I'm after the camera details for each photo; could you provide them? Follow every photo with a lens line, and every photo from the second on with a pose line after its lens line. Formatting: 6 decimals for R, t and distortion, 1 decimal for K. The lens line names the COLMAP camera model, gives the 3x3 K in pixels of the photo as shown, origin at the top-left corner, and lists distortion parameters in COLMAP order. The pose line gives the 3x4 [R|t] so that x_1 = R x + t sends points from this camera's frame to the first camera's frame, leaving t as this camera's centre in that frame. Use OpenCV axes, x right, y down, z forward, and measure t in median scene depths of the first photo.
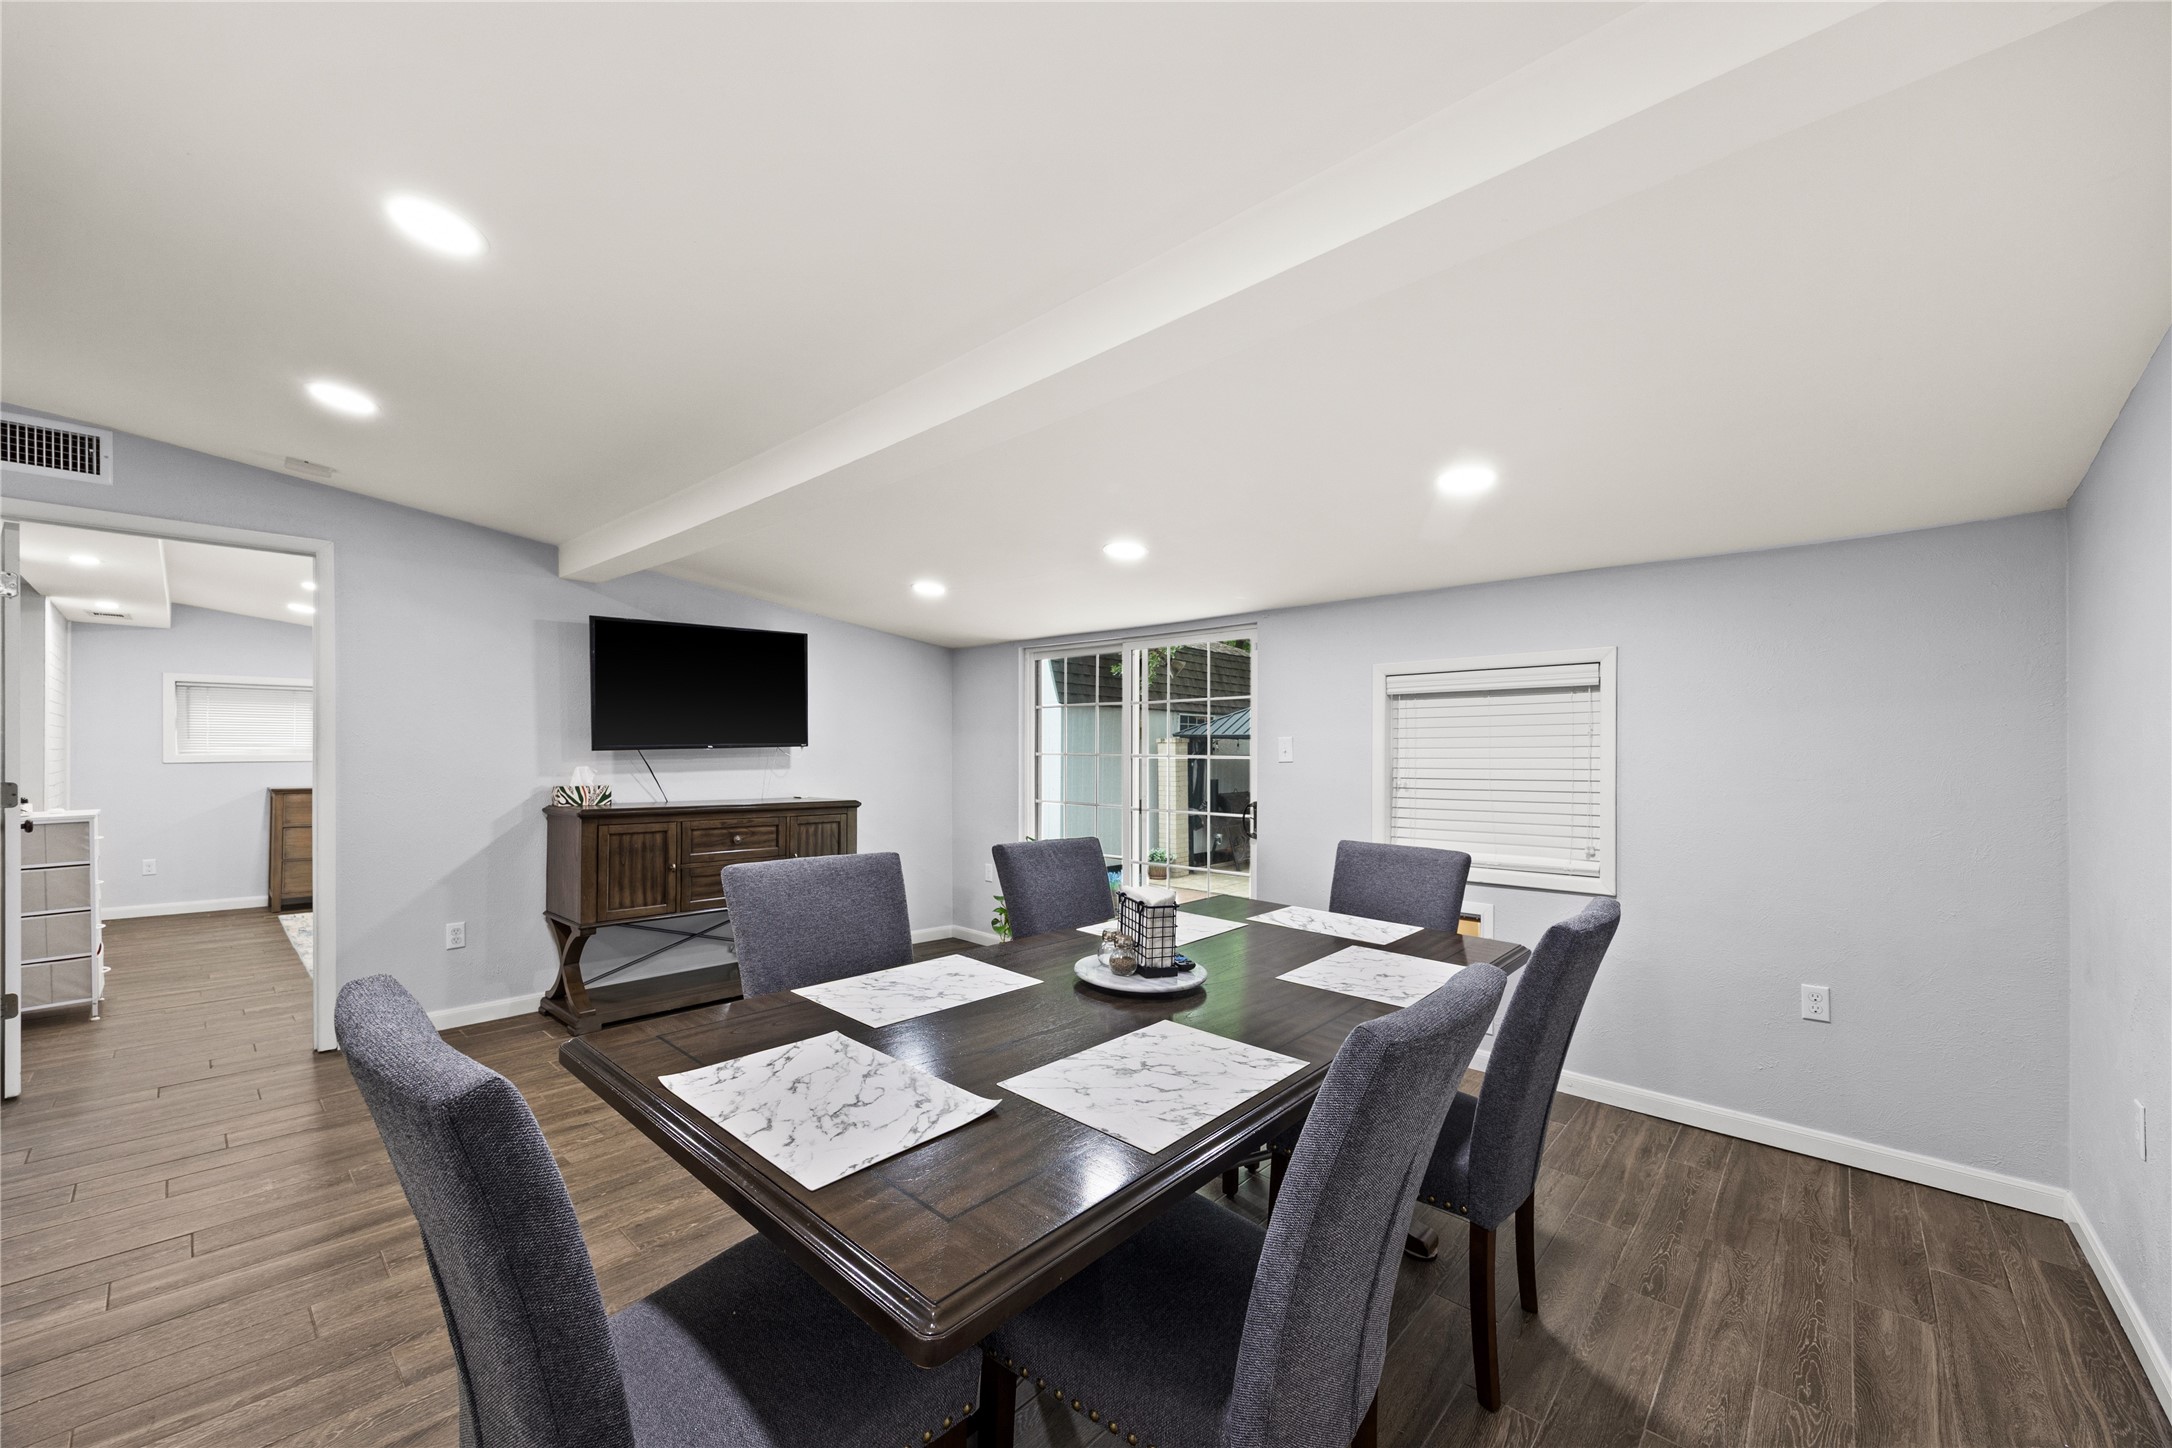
lens RADIAL K [[825.8, 0, 1086.3], [0, 825.8, 741.5], [0, 0, 1]] dist [-0.001528, -0.000077]
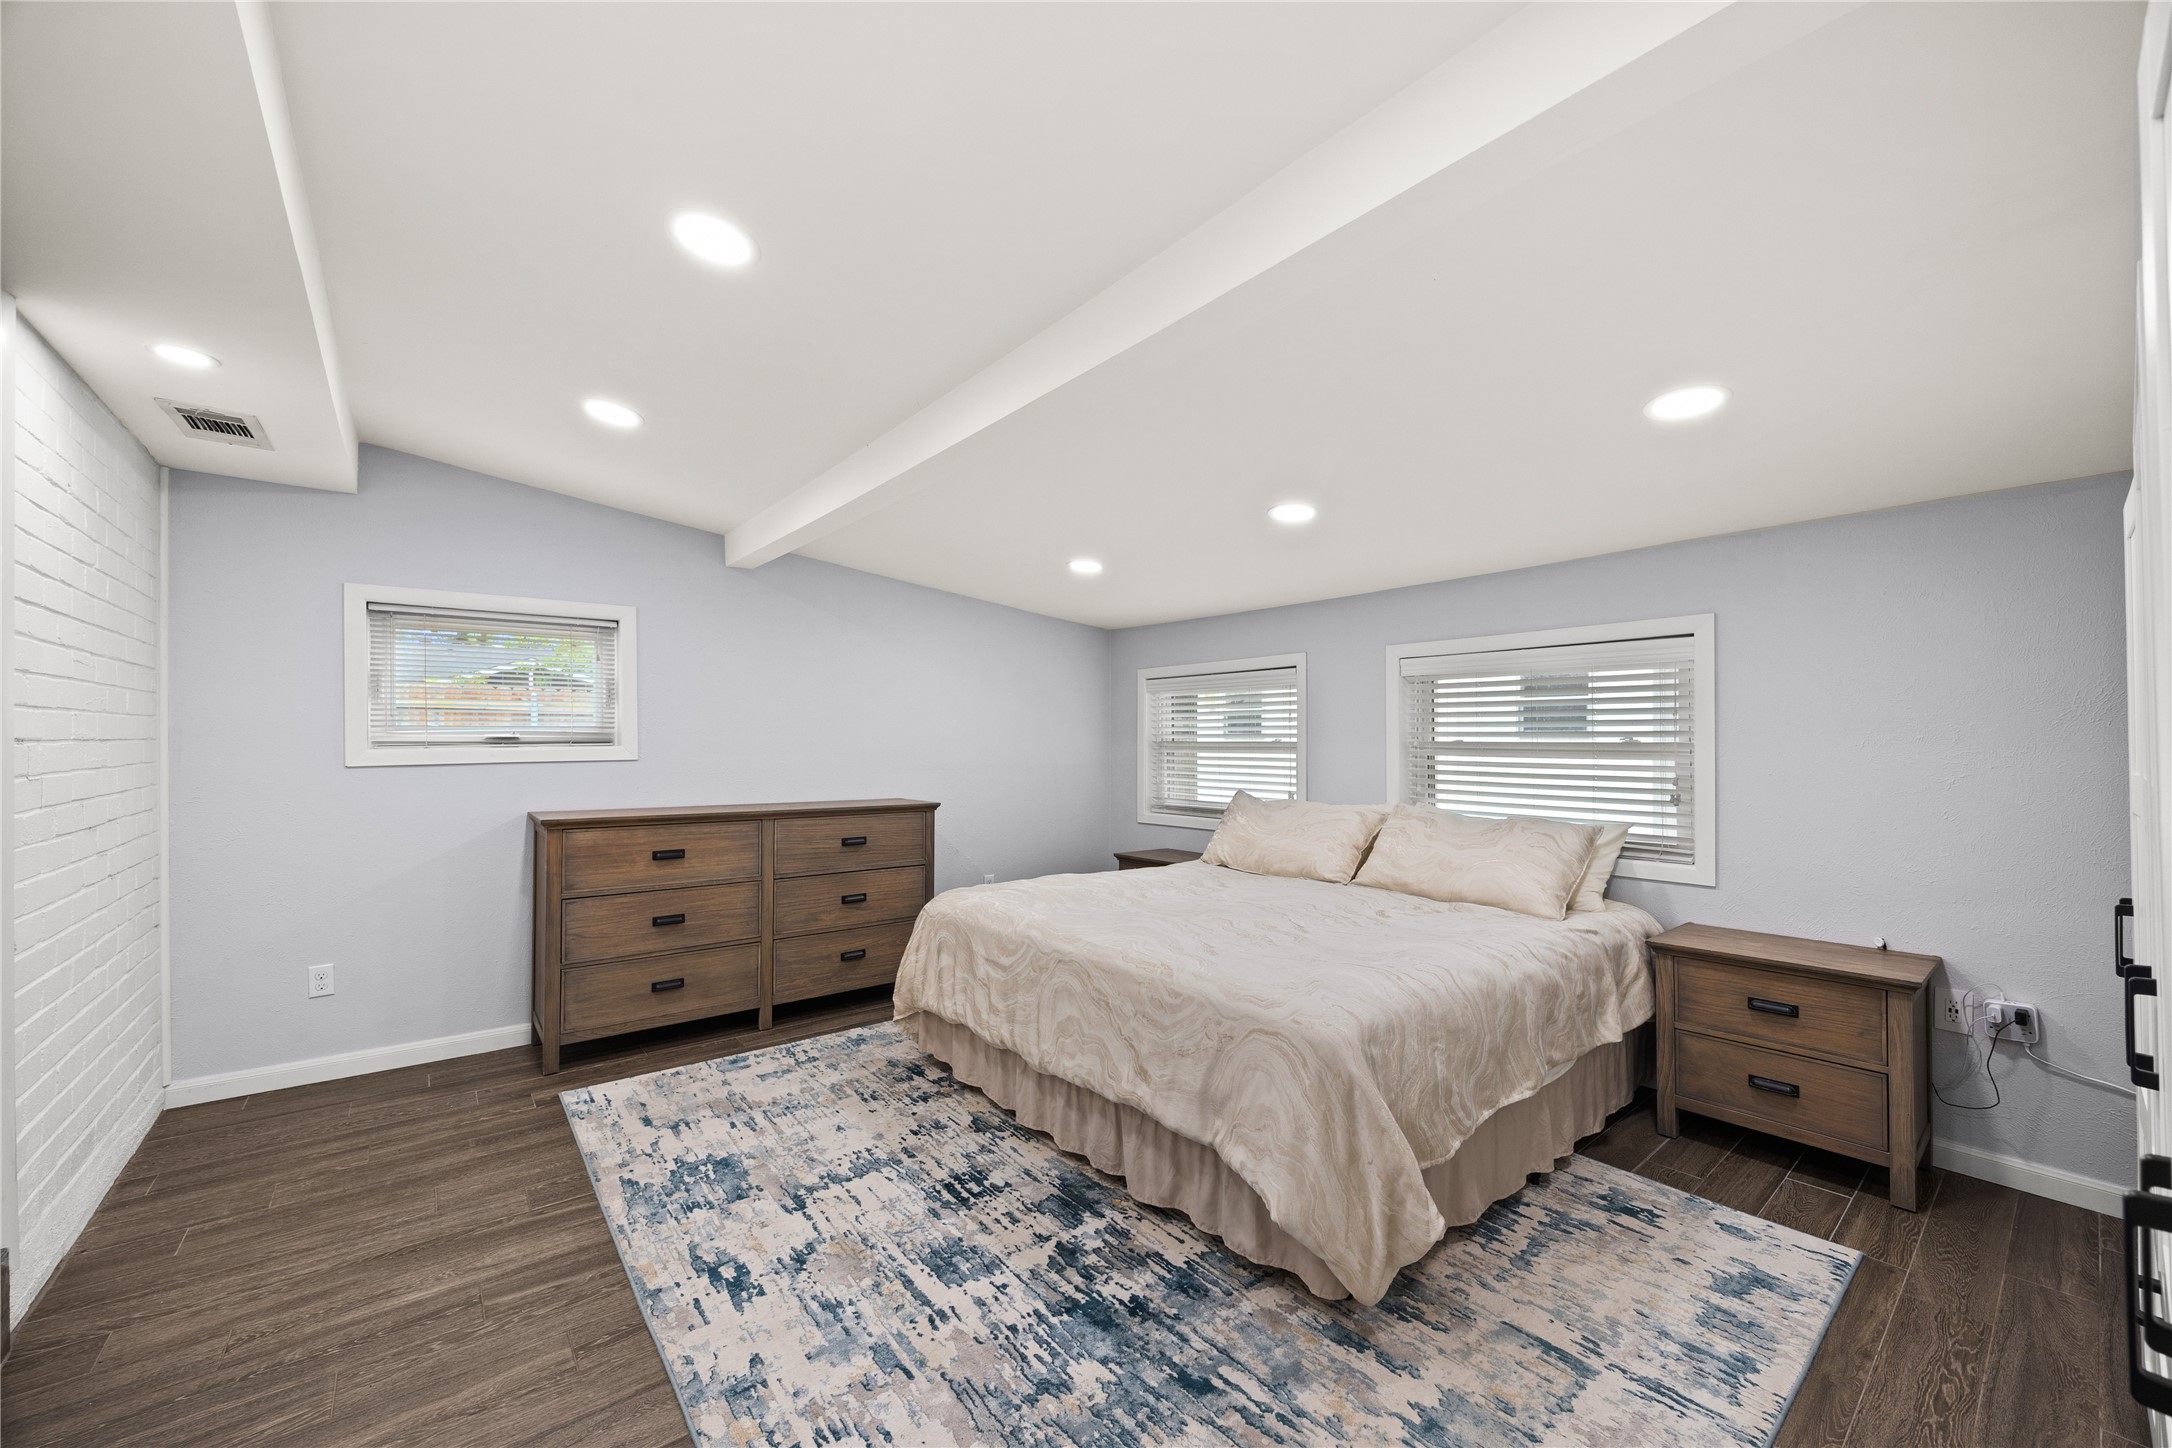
lens RADIAL K [[825.8, 0, 1081.6], [0, 825.8, 727.2], [0, 0, 1]] dist [-0.001528, -0.000077]
pose [[0.990921, -0.007580, -0.134229, -0.604338], [0.007382, 0.999971, -0.001972, 0.006190], [0.134240, 0.000964, 0.990948, 0.558024]]
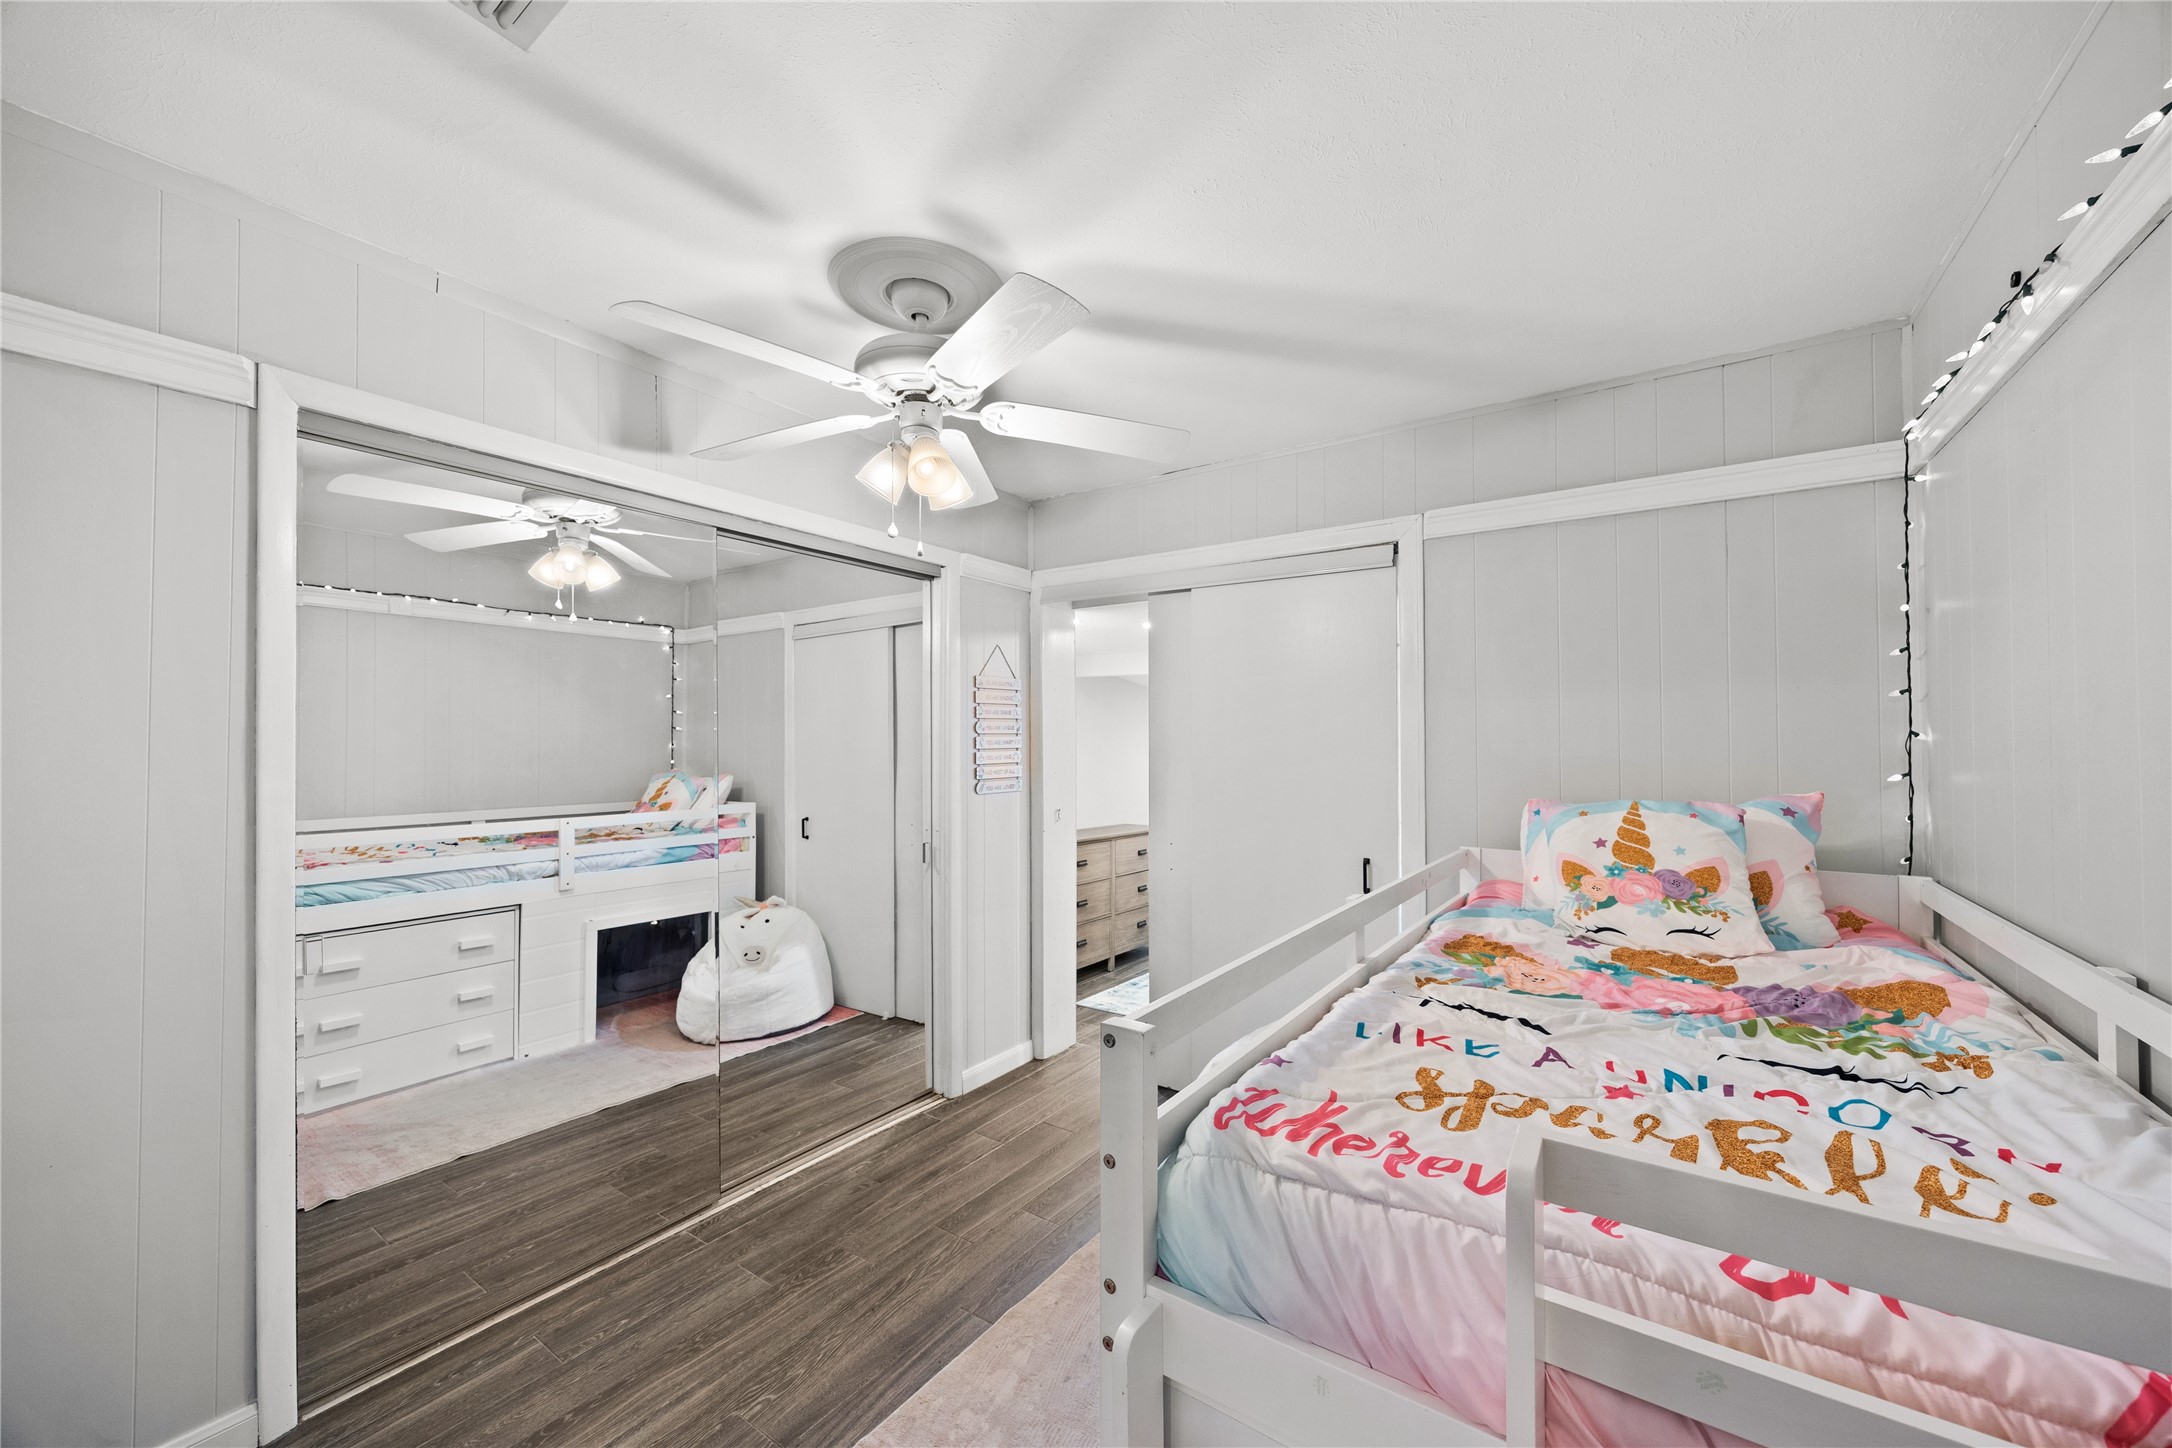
lens RADIAL K [[825.8, 0, 1087.4], [0, 825.8, 732.3], [0, 0, 1]] dist [-0.001528, -0.000077]
pose [[0.990122, -0.003573, 0.140163, -1.088009], [0.003867, 0.999991, -0.001823, -0.054944], [-0.140155, 0.002347, 0.990127, 0.164159]]
